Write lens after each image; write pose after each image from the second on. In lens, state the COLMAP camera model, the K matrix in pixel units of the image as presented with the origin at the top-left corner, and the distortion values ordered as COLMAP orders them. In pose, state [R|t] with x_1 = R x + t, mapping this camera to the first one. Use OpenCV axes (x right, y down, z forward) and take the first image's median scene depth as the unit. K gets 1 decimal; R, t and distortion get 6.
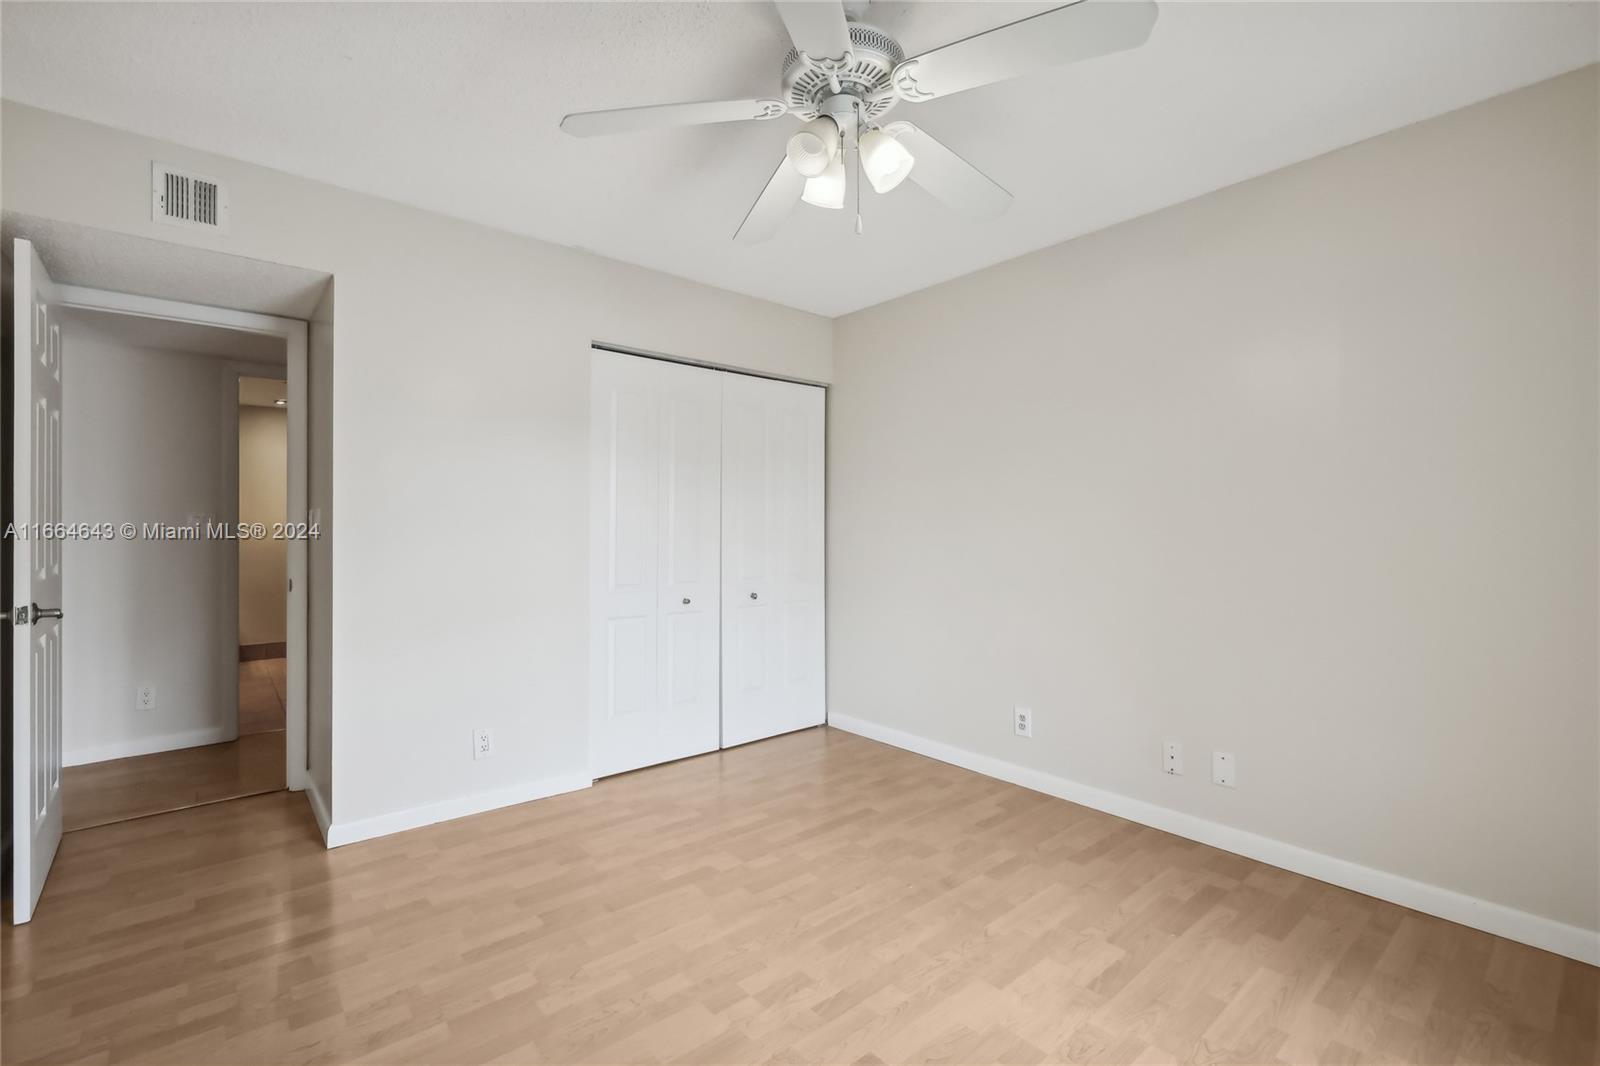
lens RADIAL K [[711.9, 0, 783.7], [0, 711.9, 531.7], [0, 0, 1]] dist [0.001592, -0.002386]
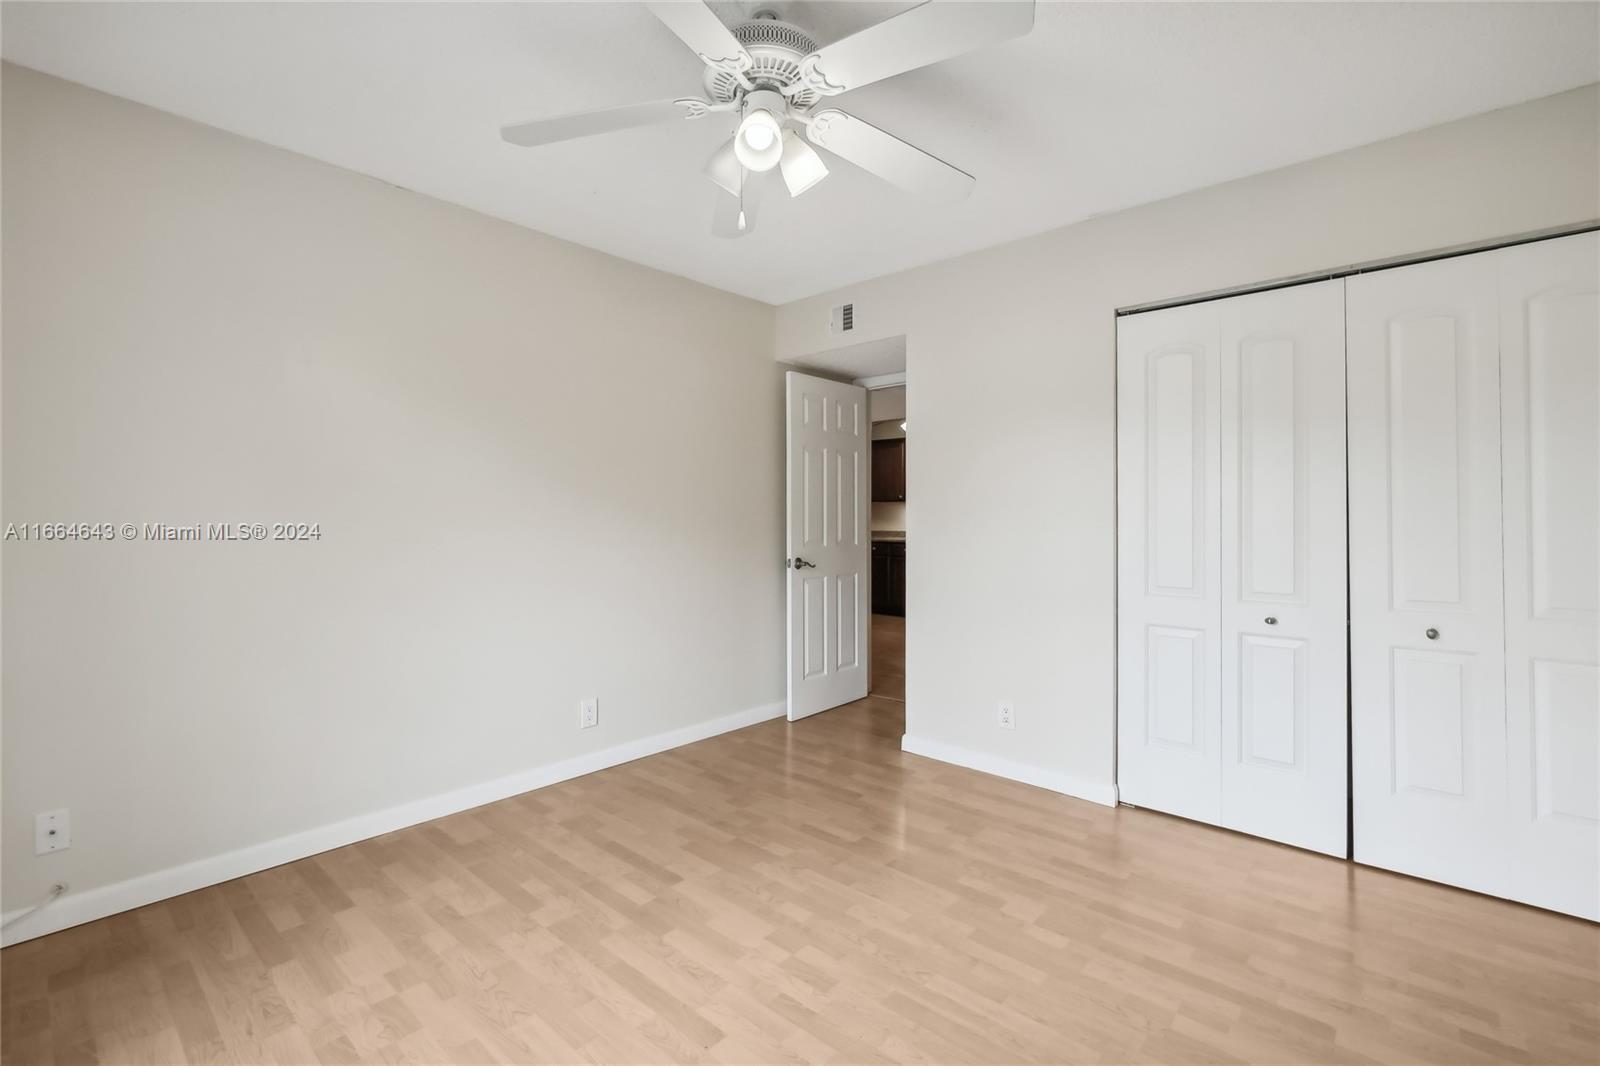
lens RADIAL K [[711.9, 0, 777.7], [0, 711.9, 512.4], [0, 0, 1]] dist [0.001592, -0.002386]
pose [[0.128245, -0.011223, -0.991679, 0.722681], [-0.004817, 0.999917, -0.011939, 0.000641], [0.991731, 0.006308, 0.128180, 0.593813]]
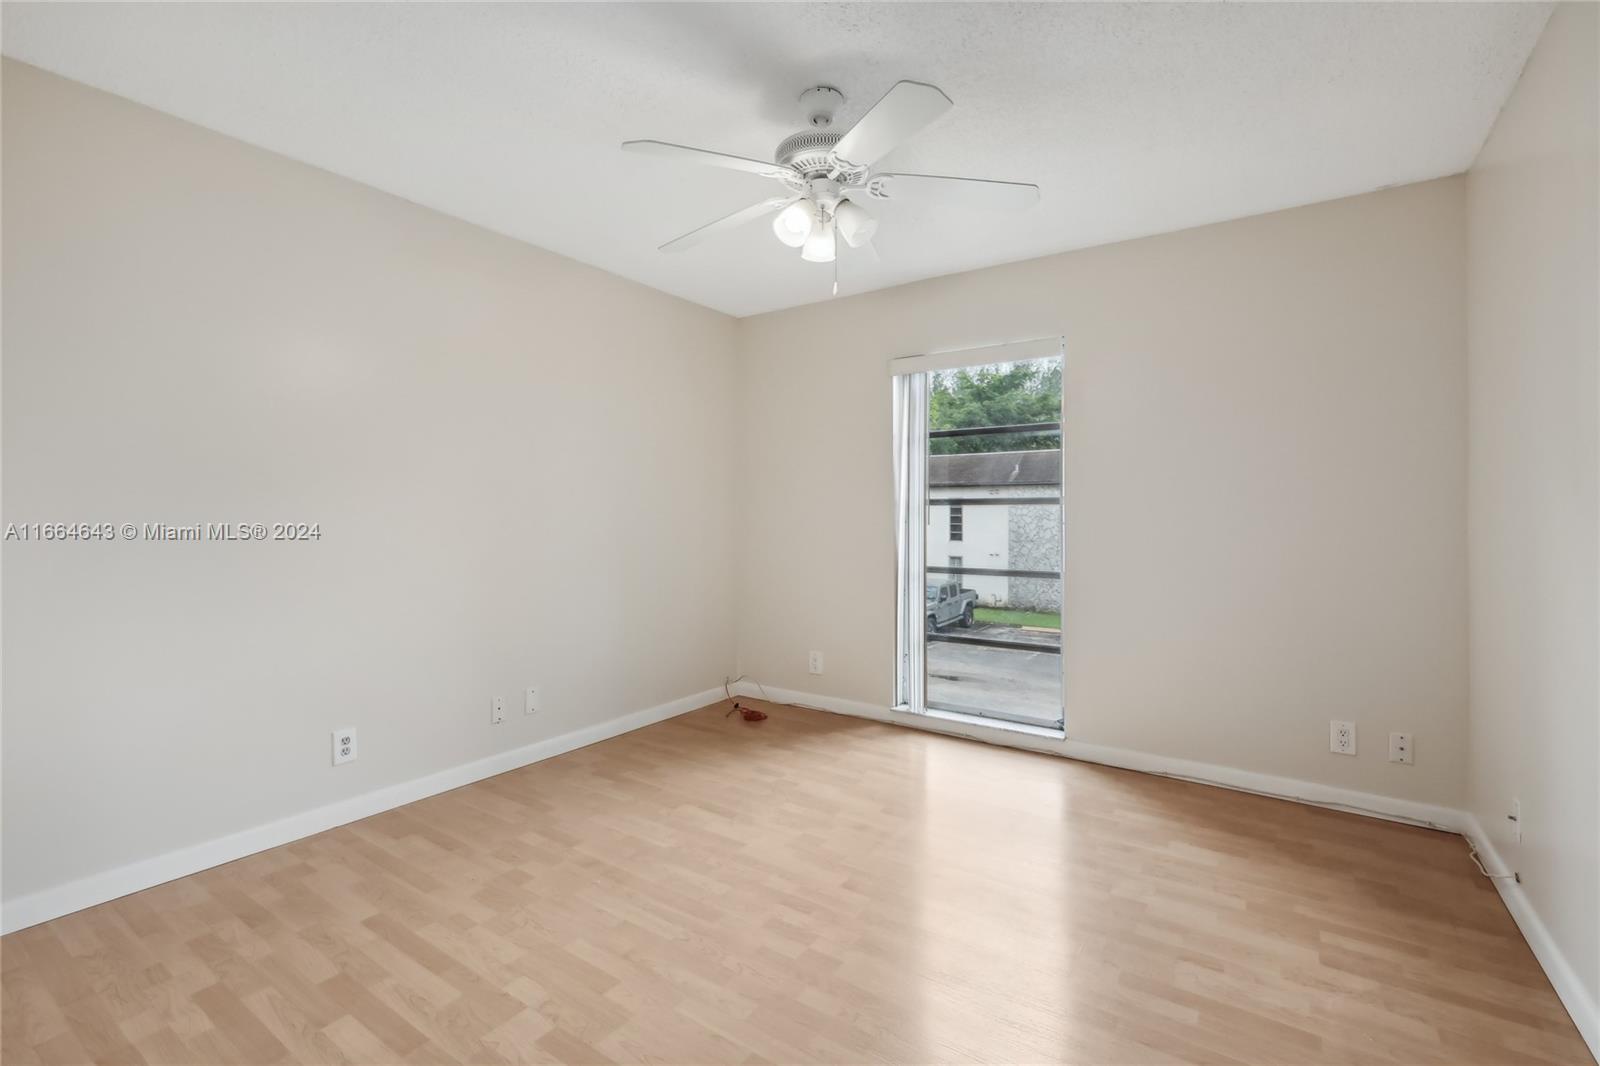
lens RADIAL K [[711.9, 0, 789.9], [0, 711.9, 528.7], [0, 0, 1]] dist [0.001592, -0.002386]
pose [[-0.274997, -0.021093, 0.961214, -0.751157], [-0.002888, 0.999773, 0.021113, -0.001485], [-0.961441, 0.003030, -0.274996, 0.937000]]
